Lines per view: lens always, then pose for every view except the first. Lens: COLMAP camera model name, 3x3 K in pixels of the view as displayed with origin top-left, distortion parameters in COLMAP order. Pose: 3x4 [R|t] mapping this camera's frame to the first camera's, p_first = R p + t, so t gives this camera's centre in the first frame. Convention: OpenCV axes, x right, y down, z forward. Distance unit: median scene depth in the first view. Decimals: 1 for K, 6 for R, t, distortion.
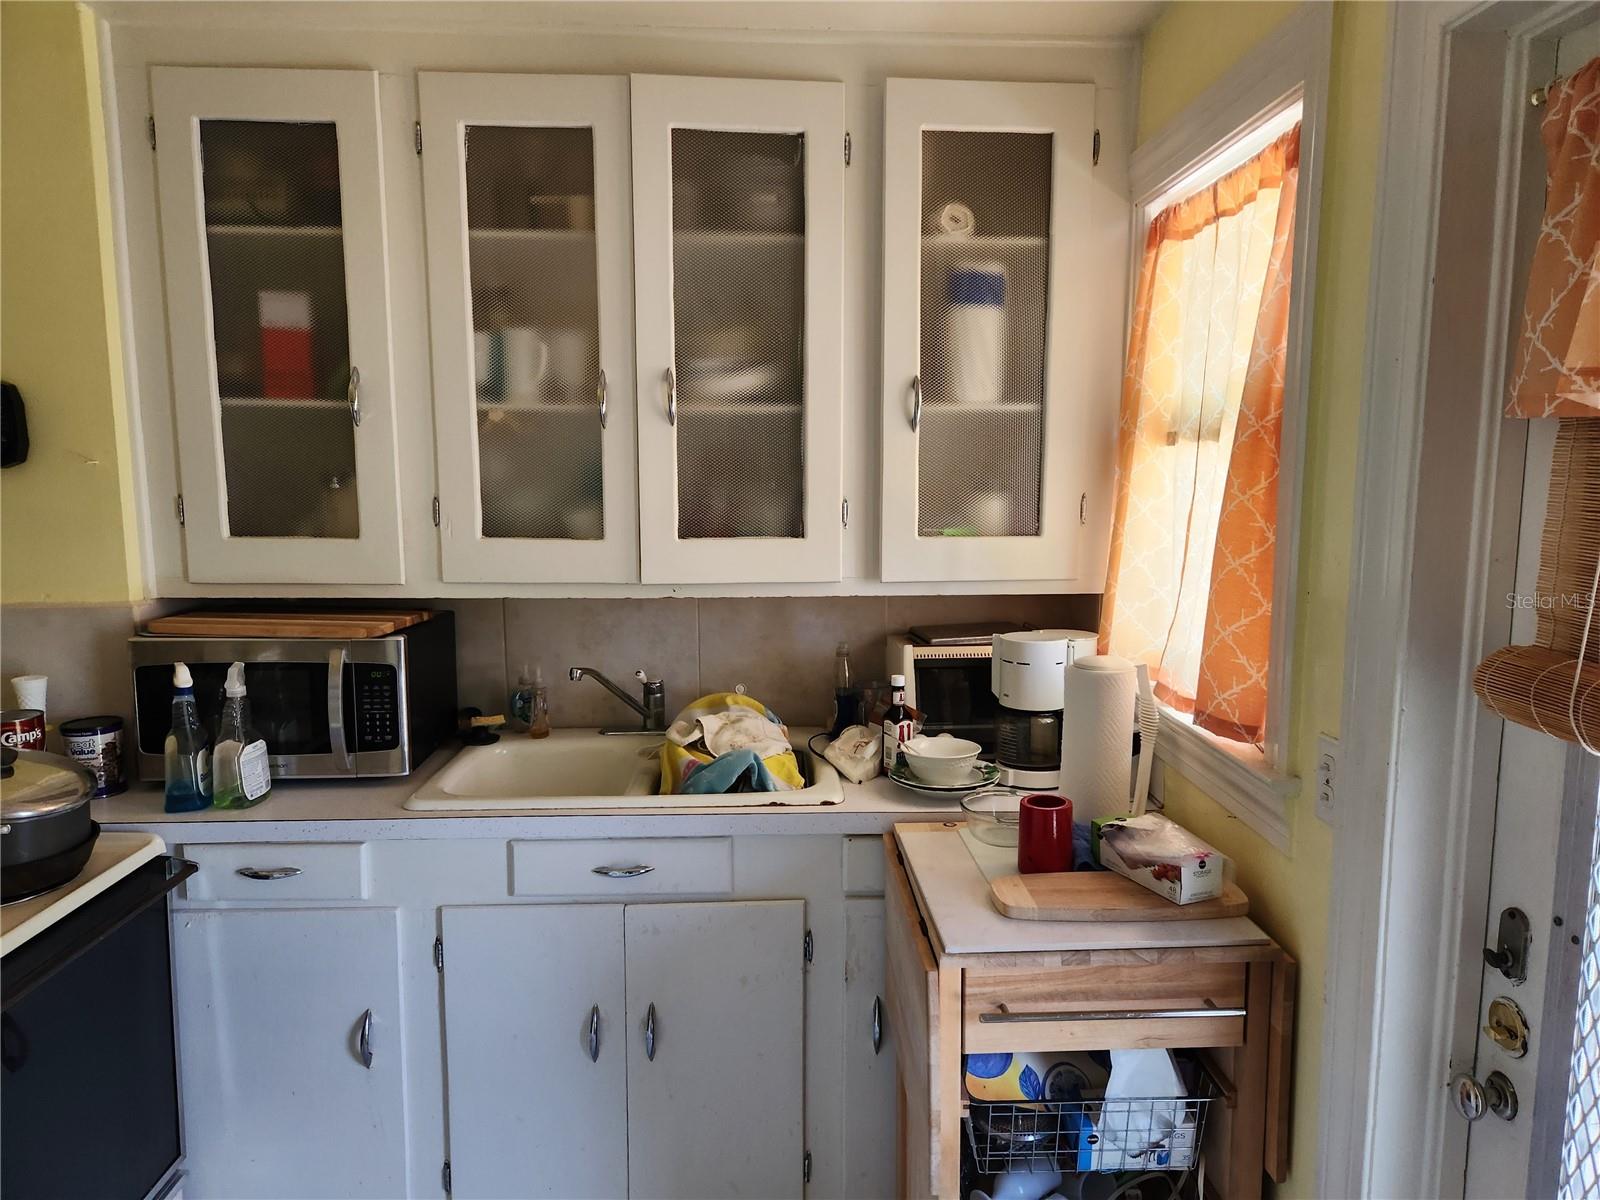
lens RADIAL K [[1057.3, 0, 802.0], [0, 1057.3, 596.8], [0, 0, 1]] dist [0.068771, -0.062030]
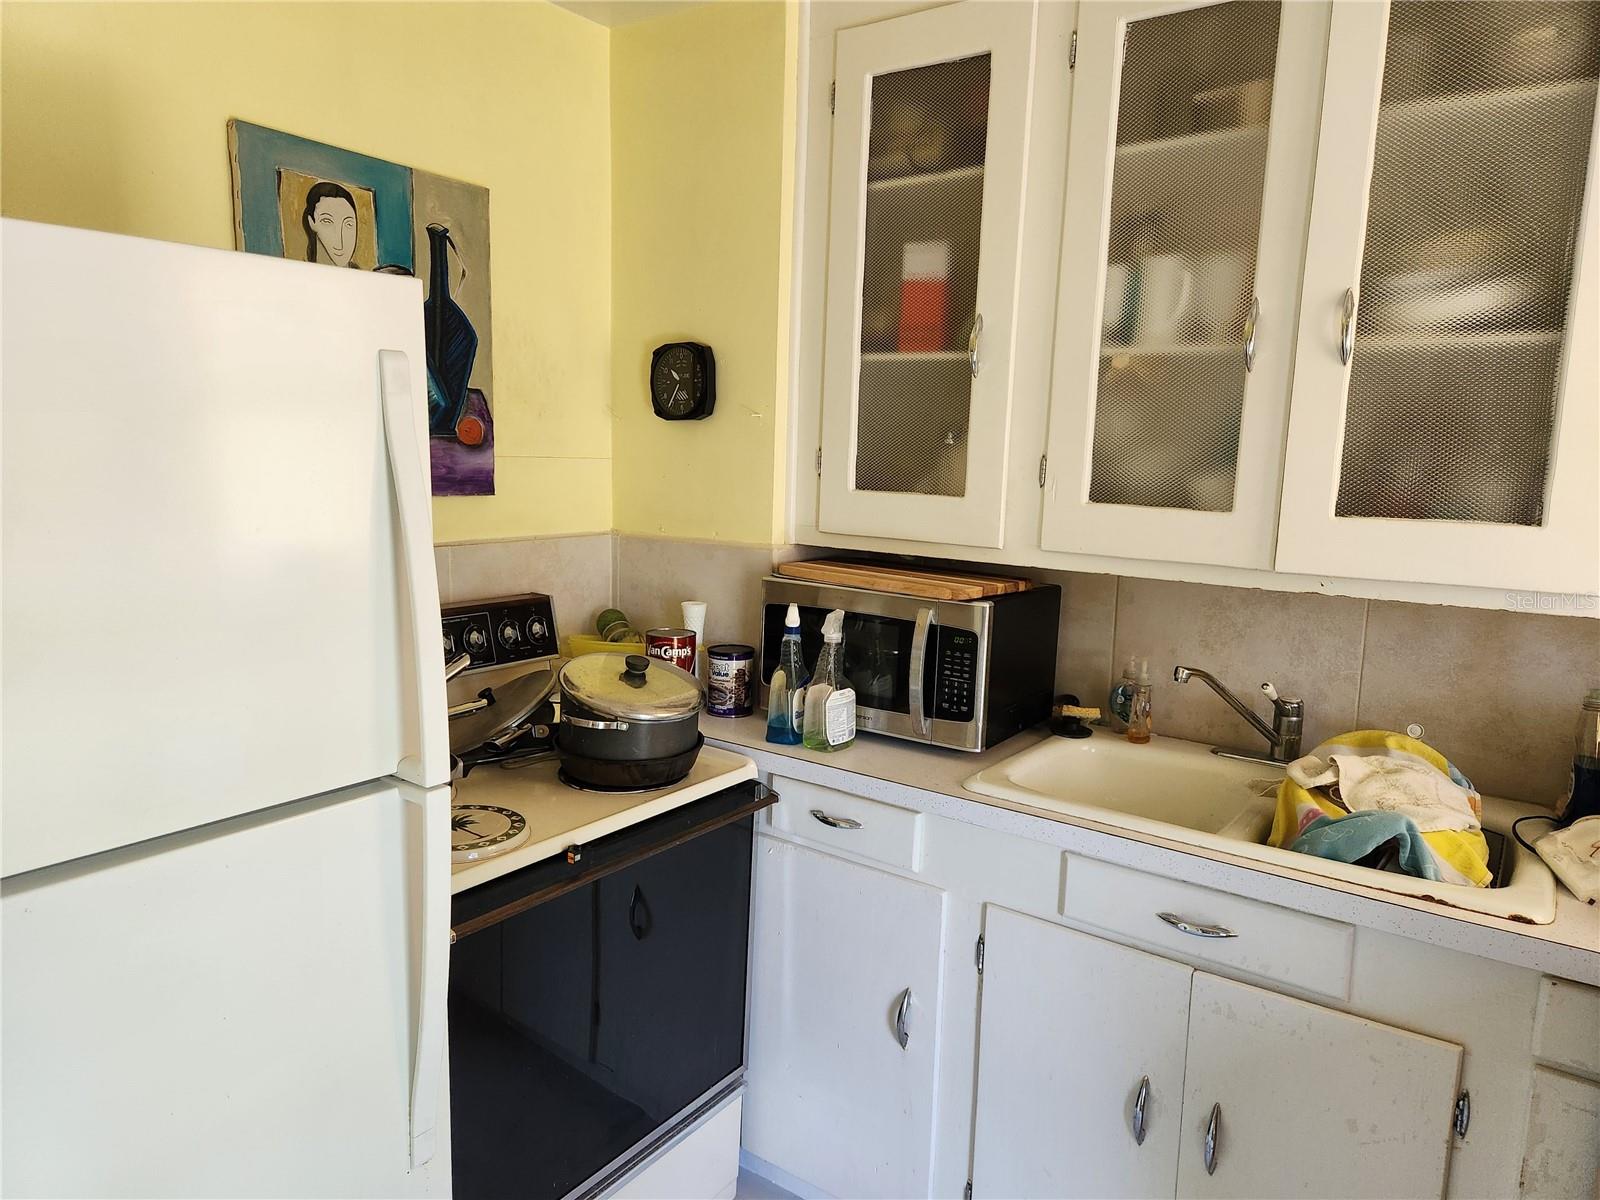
lens RADIAL K [[1057.3, 0, 802.0], [0, 1057.3, 596.8], [0, 0, 1]] dist [0.068771, -0.062030]
pose [[0.791884, 0.107290, -0.601173, 0.048924], [-0.107236, 0.993579, 0.036067, 0.015588], [0.601182, 0.035907, 0.798305, 0.166825]]
